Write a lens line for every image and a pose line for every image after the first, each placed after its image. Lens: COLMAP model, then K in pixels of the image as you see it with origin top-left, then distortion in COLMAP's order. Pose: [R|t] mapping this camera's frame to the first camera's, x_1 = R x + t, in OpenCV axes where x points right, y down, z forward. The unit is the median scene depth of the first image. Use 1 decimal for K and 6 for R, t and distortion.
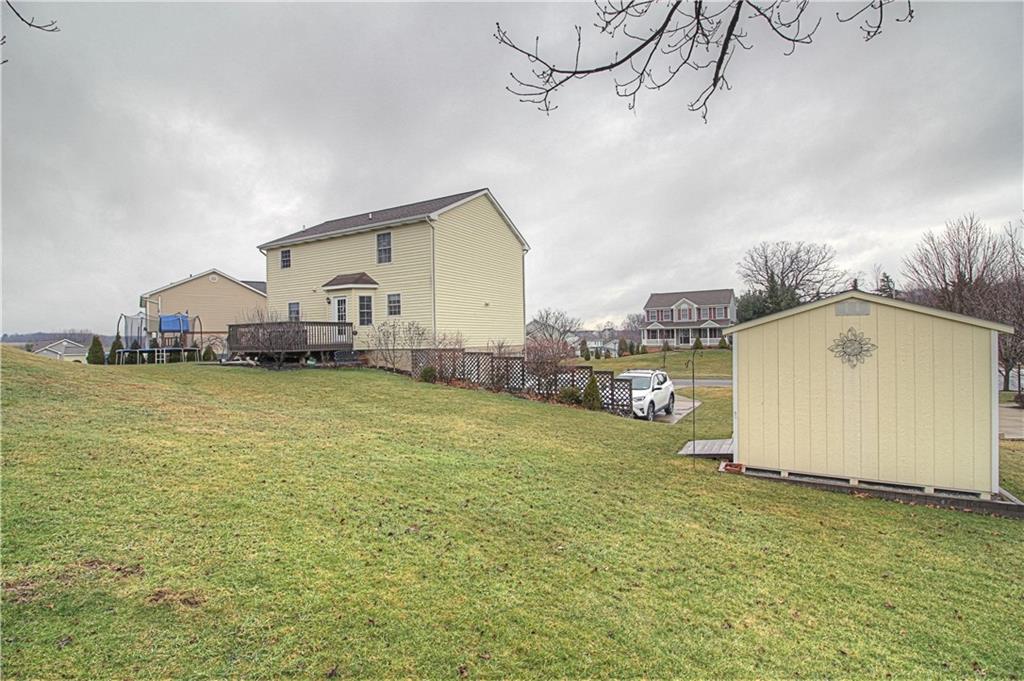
lens RADIAL K [[474.2, 0, 514.7], [0, 474.2, 339.2], [0, 0, 1]] dist [-0.001263, -0.011829]
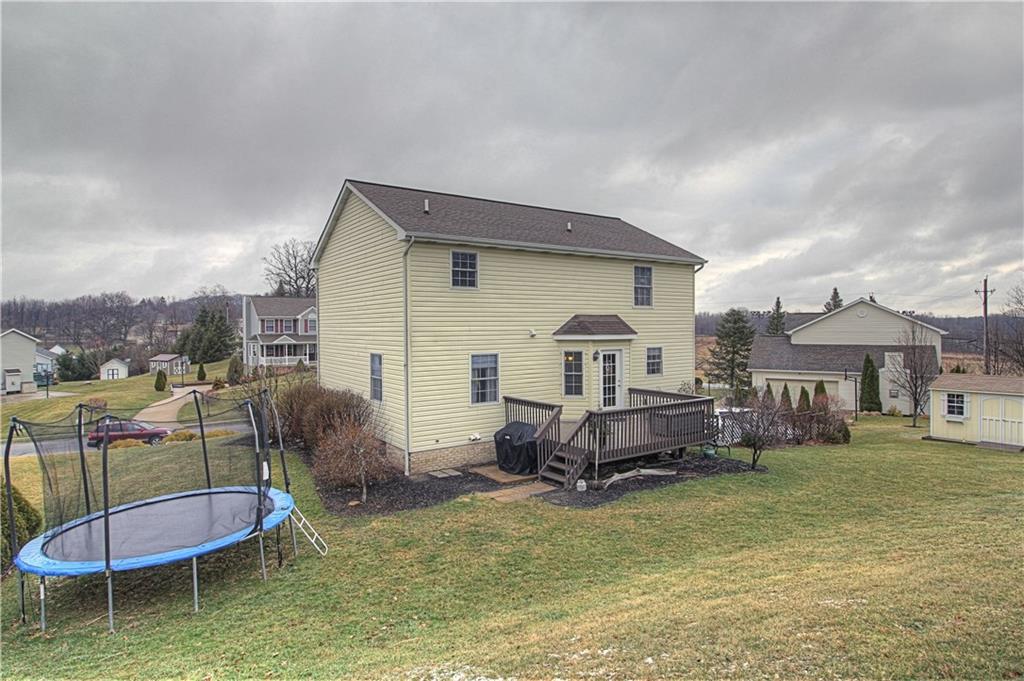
lens RADIAL K [[575.8, 0, 512.0], [0, 575.8, 340.5], [0, 0, 1]] dist [0.001625, 0.000152]
pose [[0.428769, -0.008162, 0.903377, -1.174852], [-0.001471, 0.999952, 0.009733, -0.111557], [-0.903413, -0.005502, 0.428736, 0.775533]]
